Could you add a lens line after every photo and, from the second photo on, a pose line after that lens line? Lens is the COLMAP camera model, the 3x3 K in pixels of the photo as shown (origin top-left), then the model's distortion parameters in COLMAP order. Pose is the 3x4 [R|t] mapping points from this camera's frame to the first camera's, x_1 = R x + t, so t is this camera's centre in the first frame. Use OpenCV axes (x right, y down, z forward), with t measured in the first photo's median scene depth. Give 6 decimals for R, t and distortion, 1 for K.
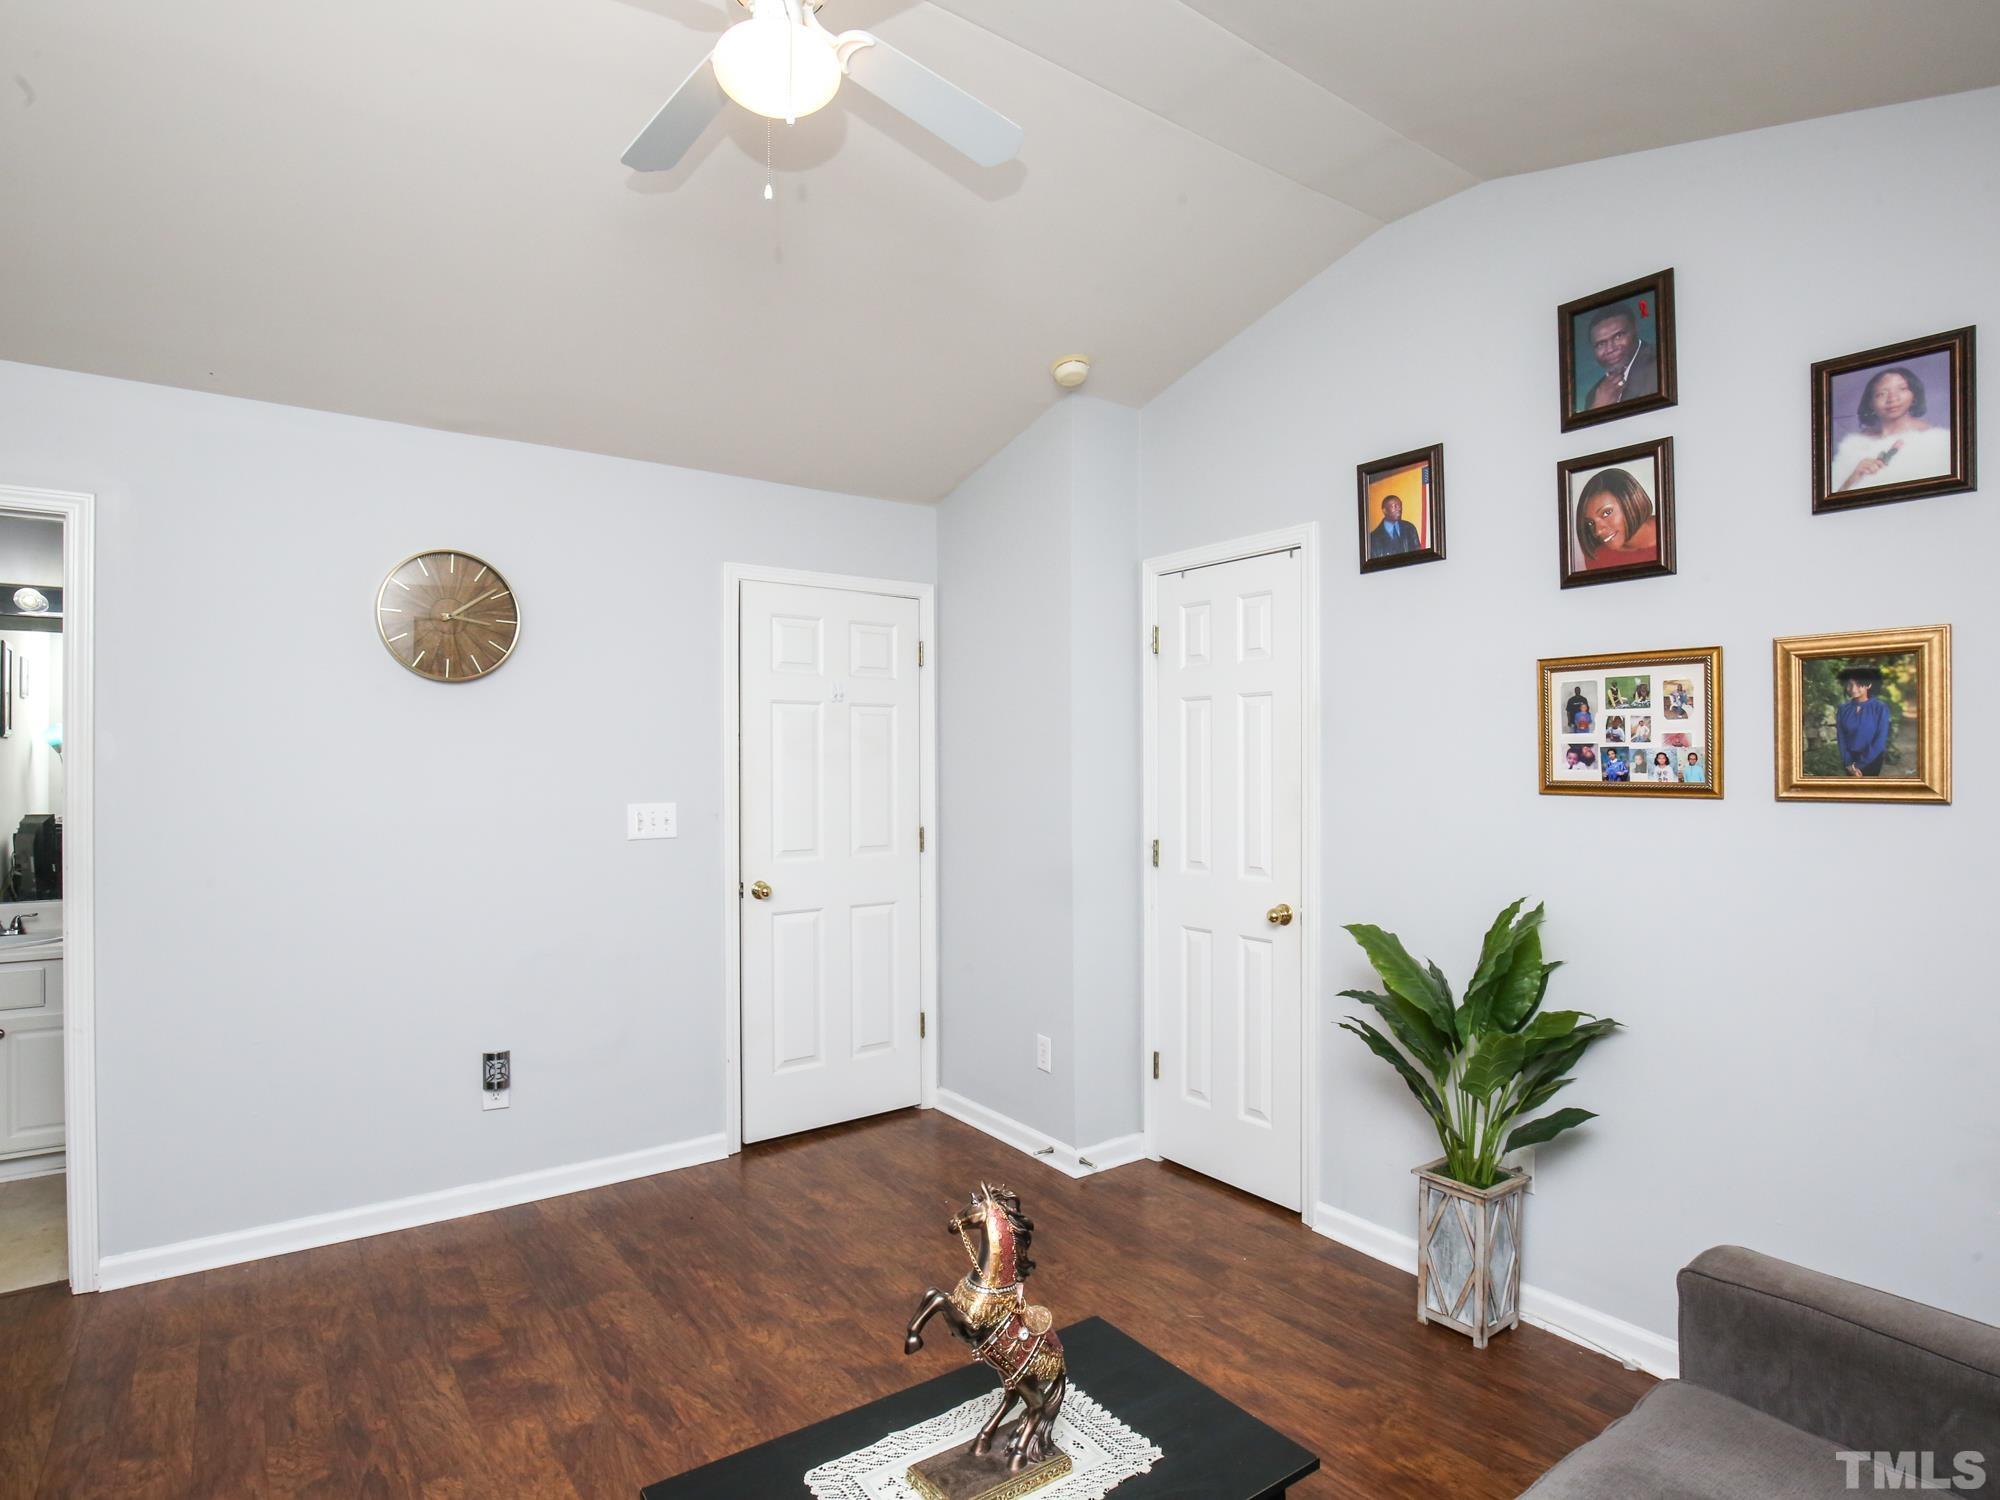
lens RADIAL K [[1054.7, 0, 990.3], [0, 1054.7, 760.7], [0, 0, 1]] dist [-0.042836, 0.009510]
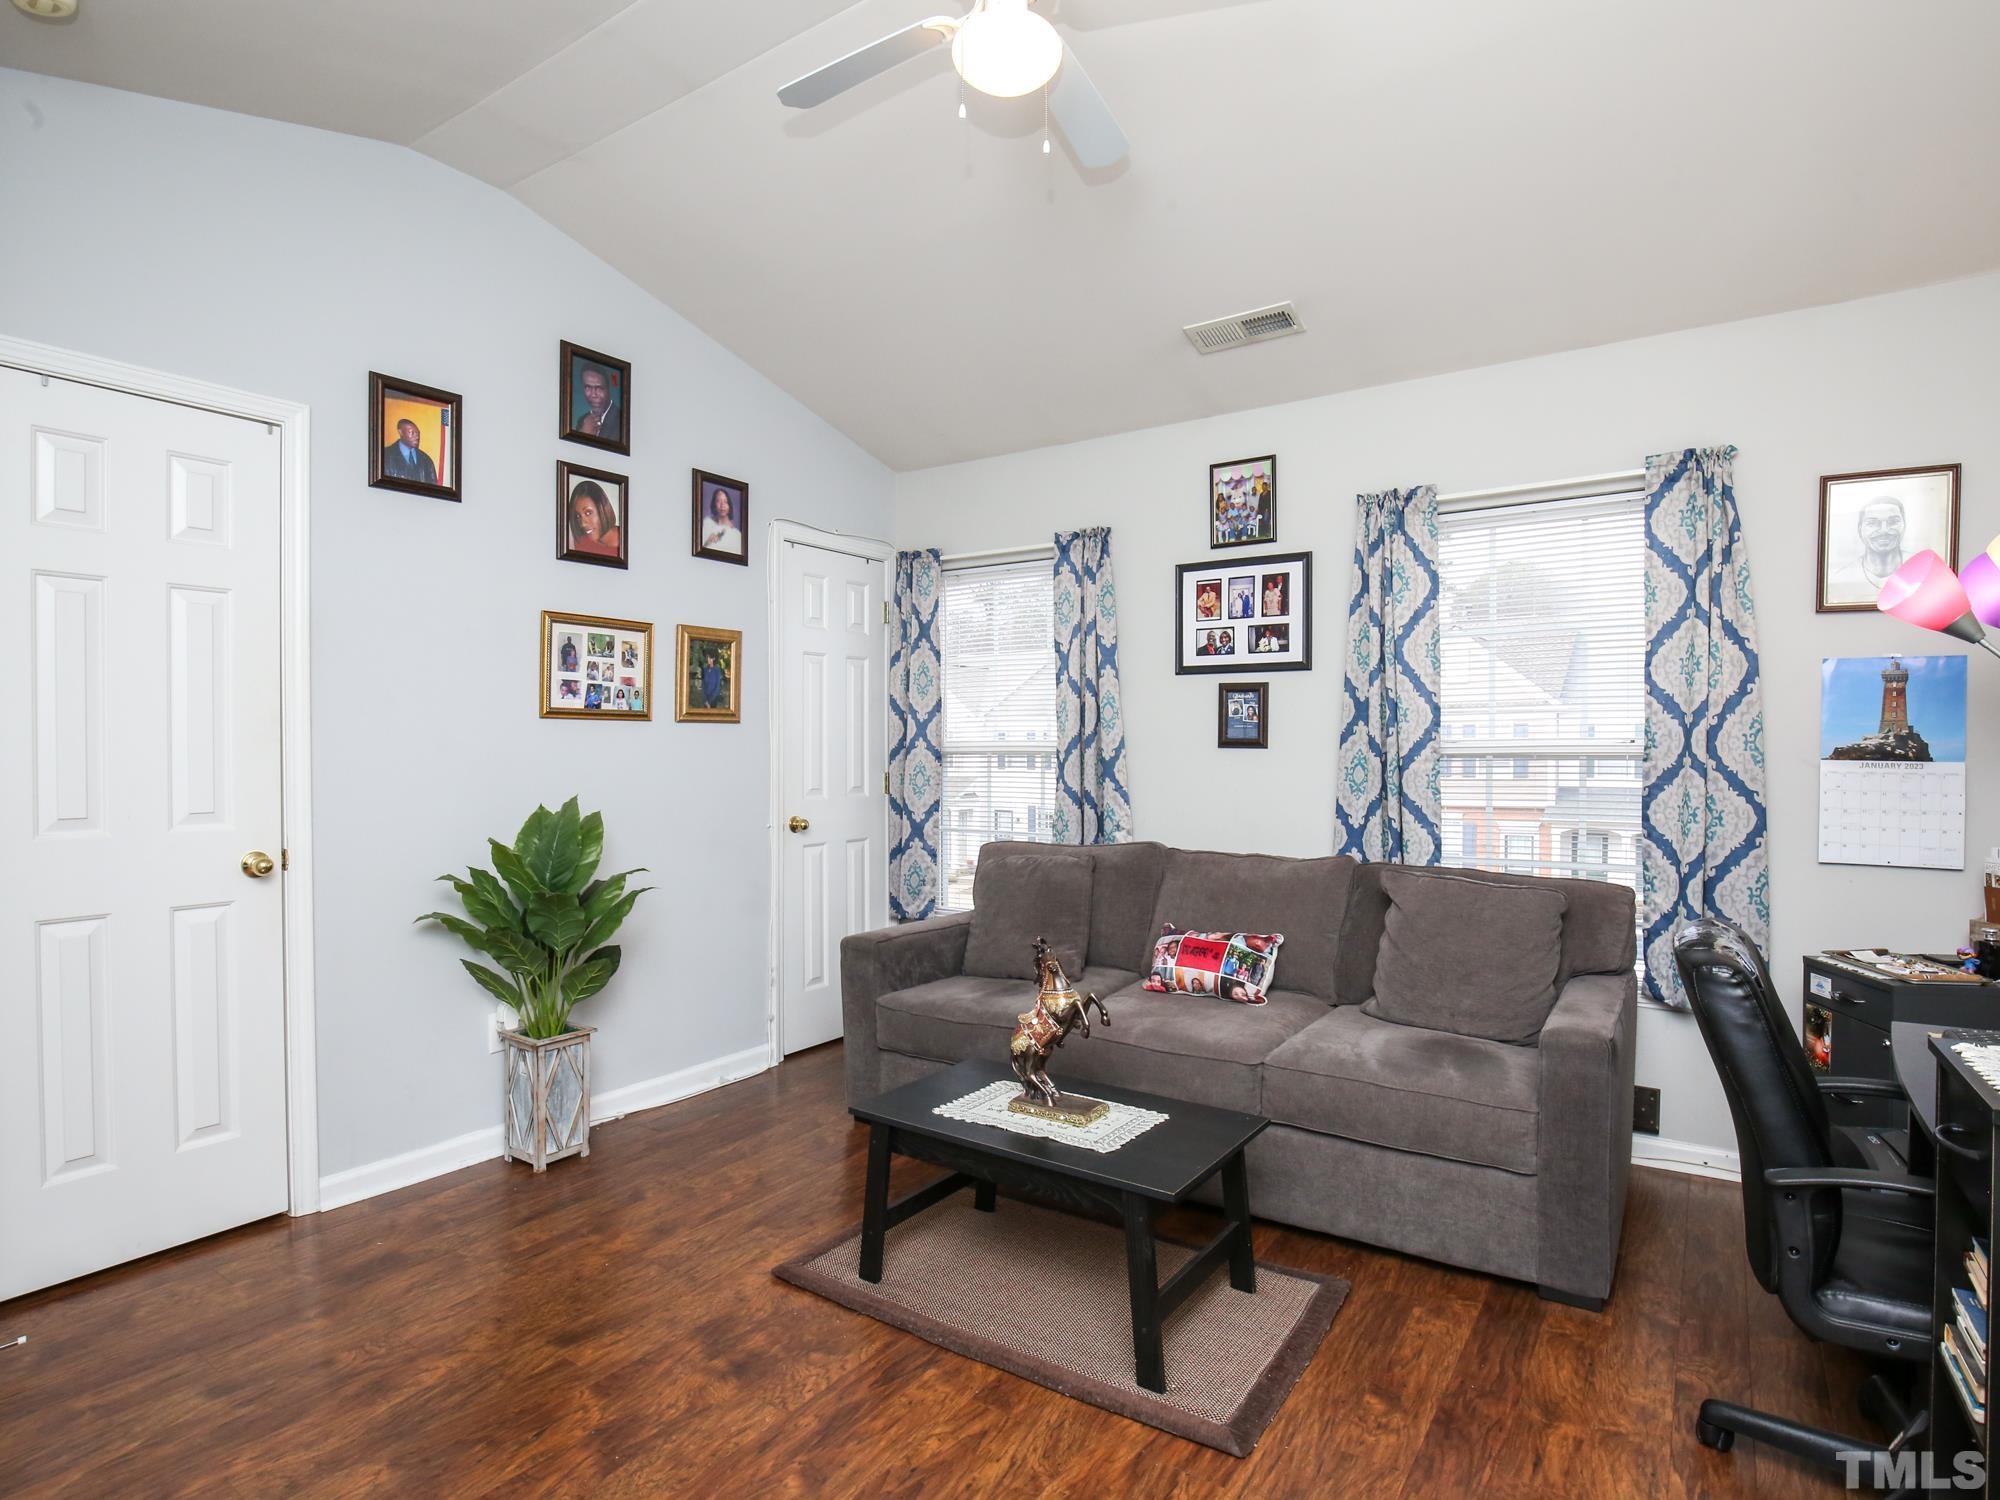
lens RADIAL K [[1054.7, 0, 990.3], [0, 1054.7, 760.7], [0, 0, 1]] dist [-0.042836, 0.009510]
pose [[-0.332230, -0.010978, 0.943134, -0.889669], [-0.002446, 0.999939, 0.010778, 0.072614], [-0.943195, 0.001274, -0.332237, 0.963570]]
